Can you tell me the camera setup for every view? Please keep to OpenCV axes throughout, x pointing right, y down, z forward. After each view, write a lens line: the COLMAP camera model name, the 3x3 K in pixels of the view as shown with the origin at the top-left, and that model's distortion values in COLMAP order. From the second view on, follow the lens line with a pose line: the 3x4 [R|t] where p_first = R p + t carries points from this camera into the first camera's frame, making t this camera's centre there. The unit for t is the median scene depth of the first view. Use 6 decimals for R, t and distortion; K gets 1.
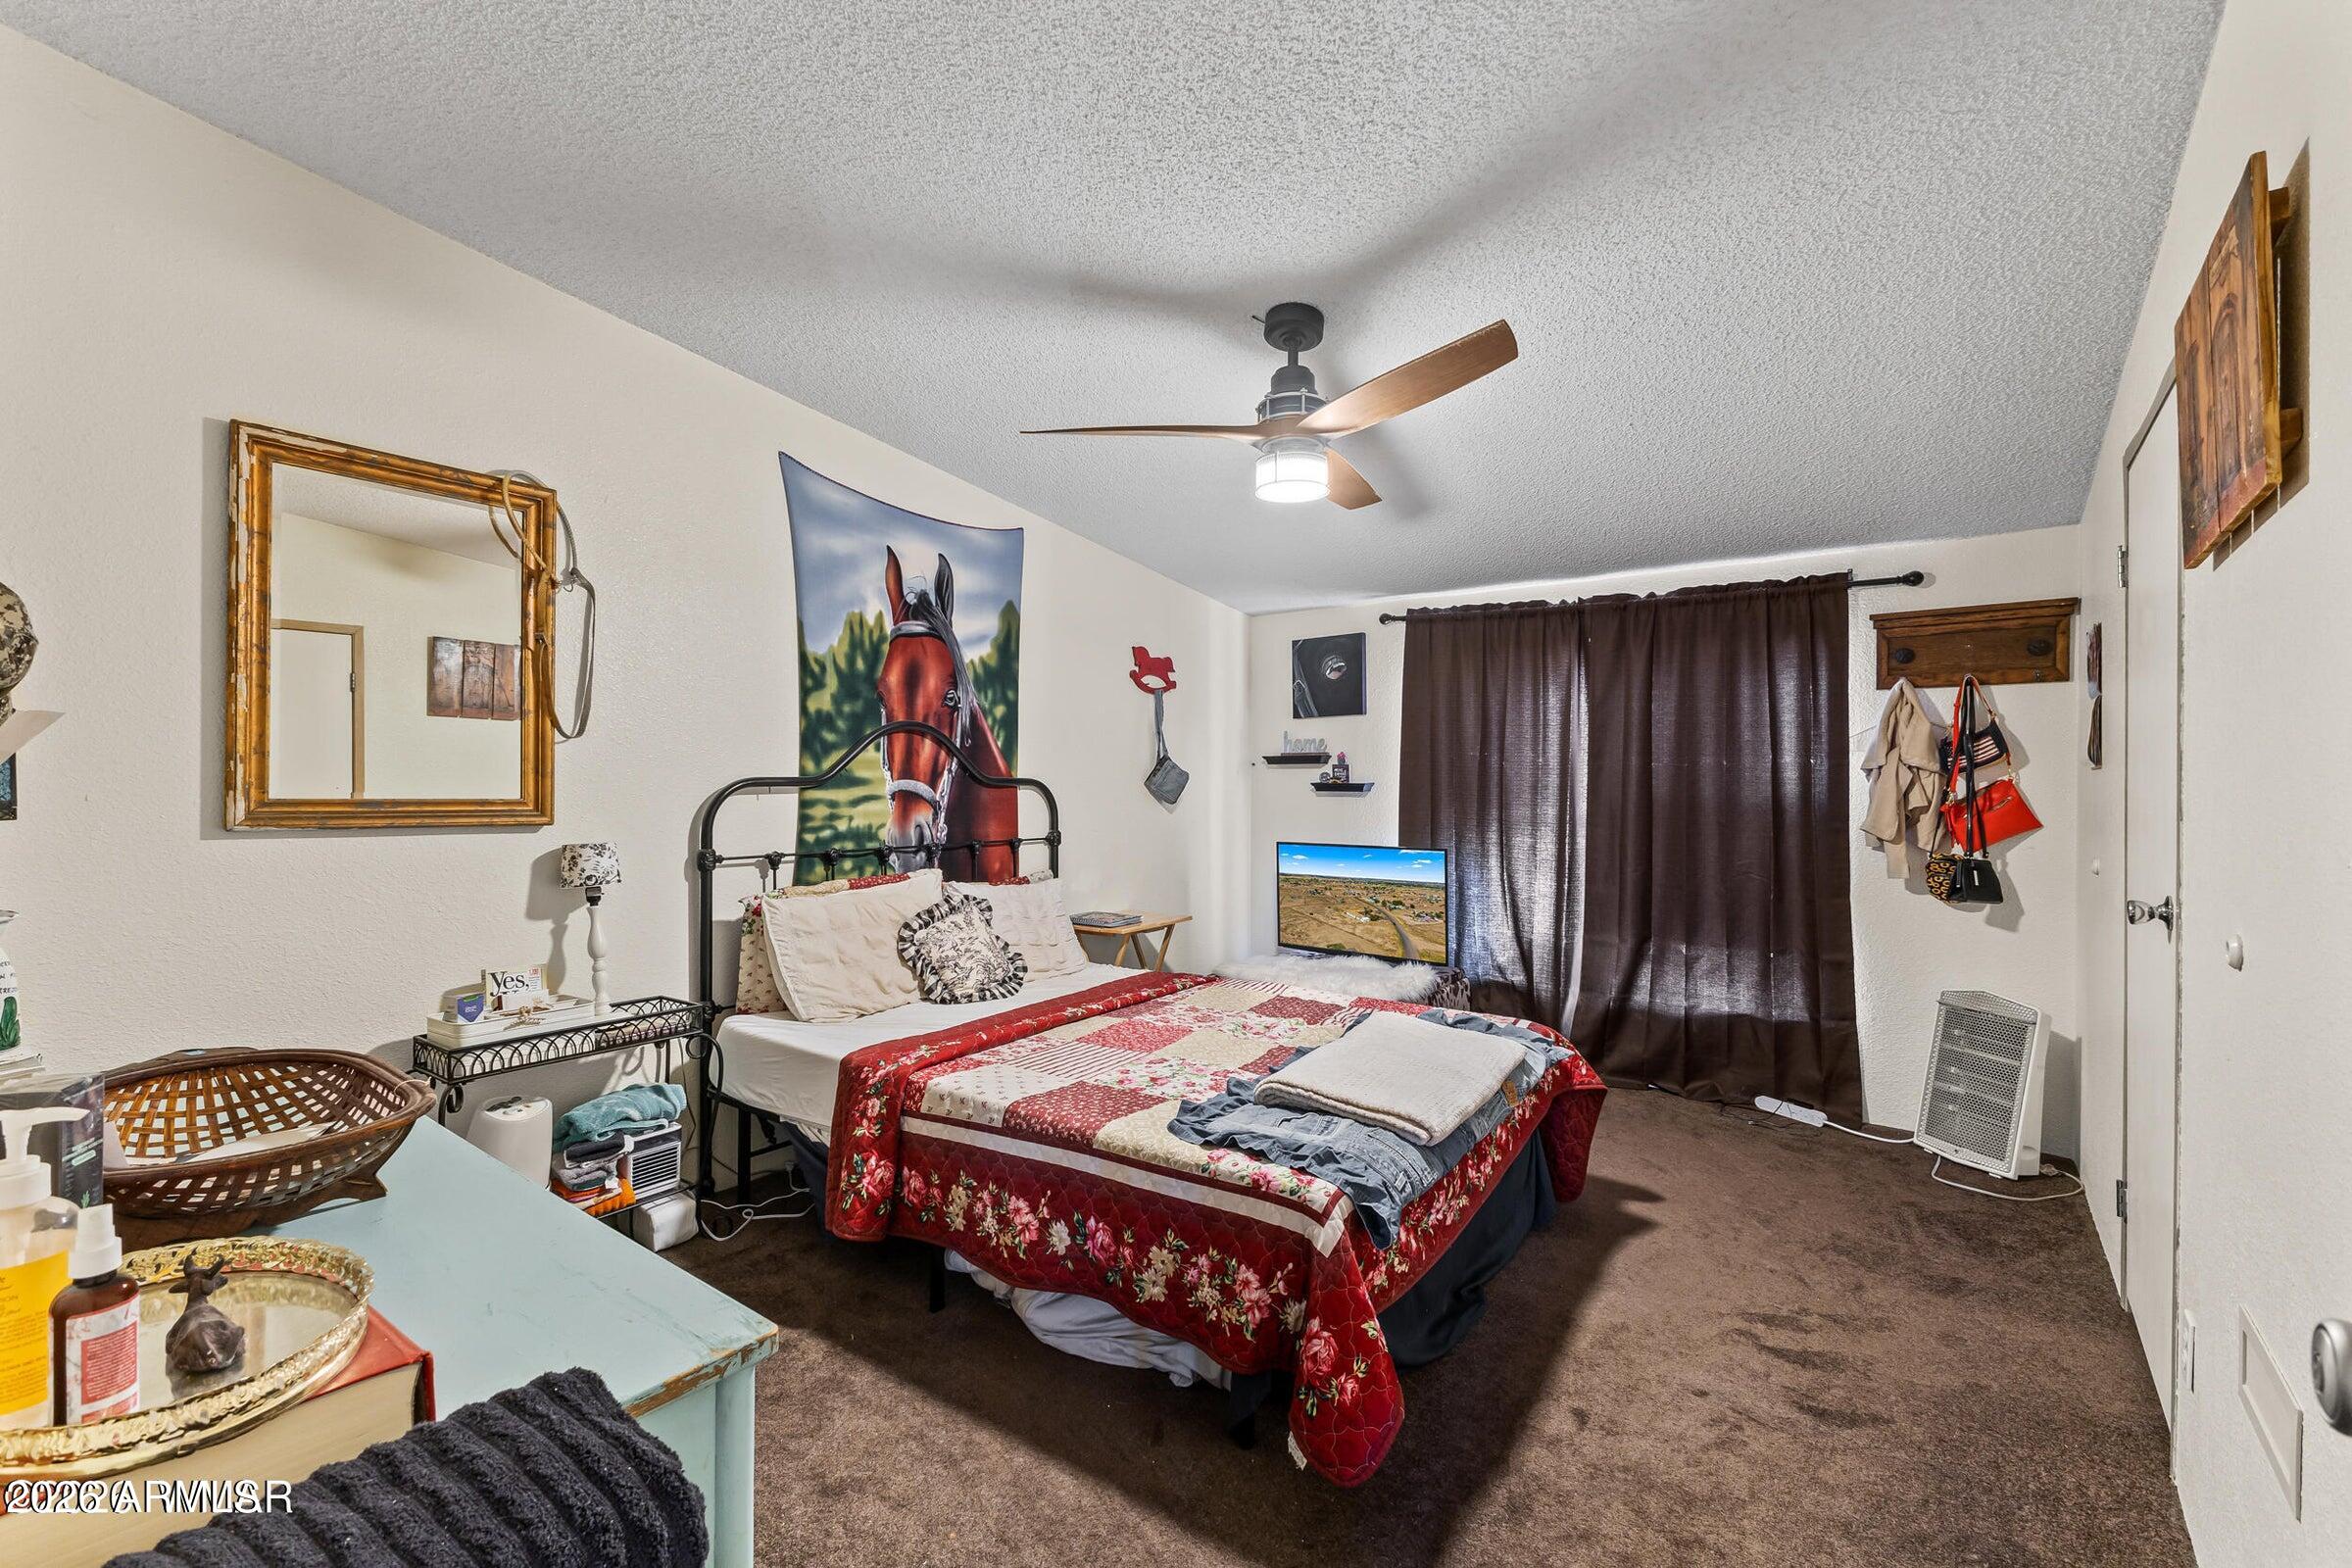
lens RADIAL K [[1010.8, 0, 1183.3], [0, 1010.8, 773.1], [0, 0, 1]] dist [0.001892, 0.000183]
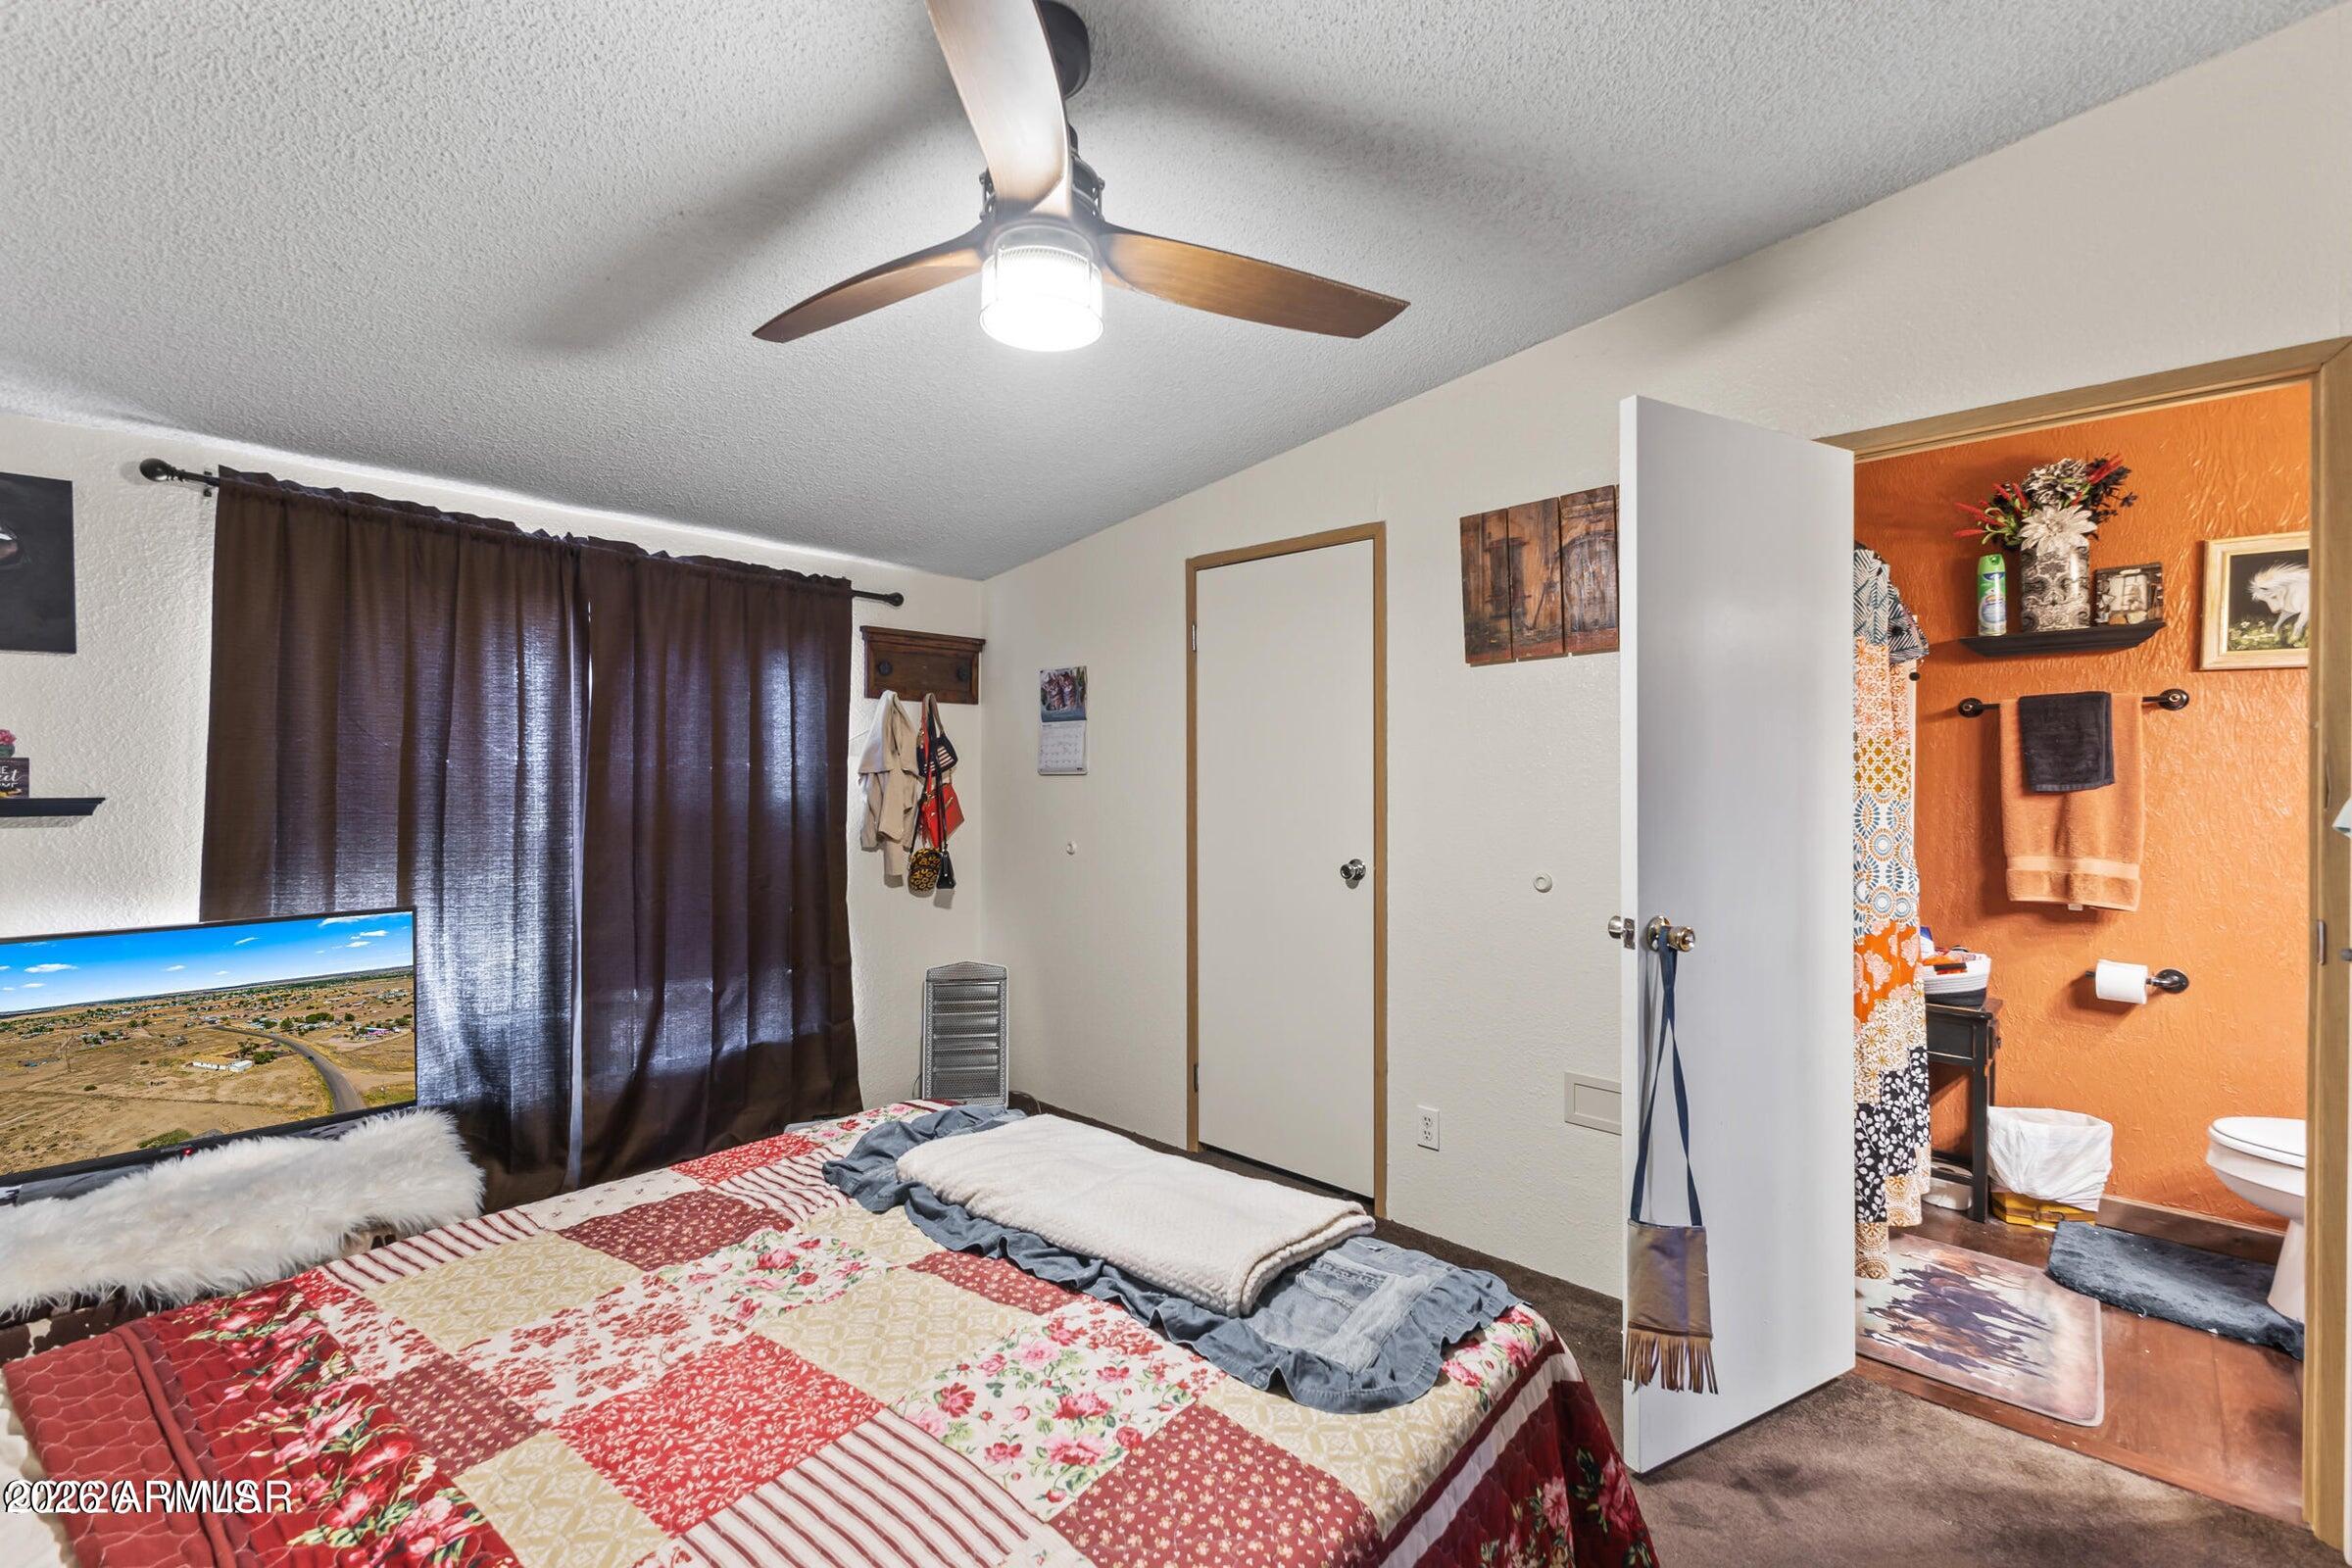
lens RADIAL K [[1010.8, 0, 1183.3], [0, 1010.8, 773.1], [0, 0, 1]] dist [0.001892, 0.000183]
pose [[0.101972, -0.000154, 0.994787, -0.318291], [-0.007565, 0.999971, 0.000930, -0.007342], [-0.994758, -0.007620, 0.101968, 0.552785]]
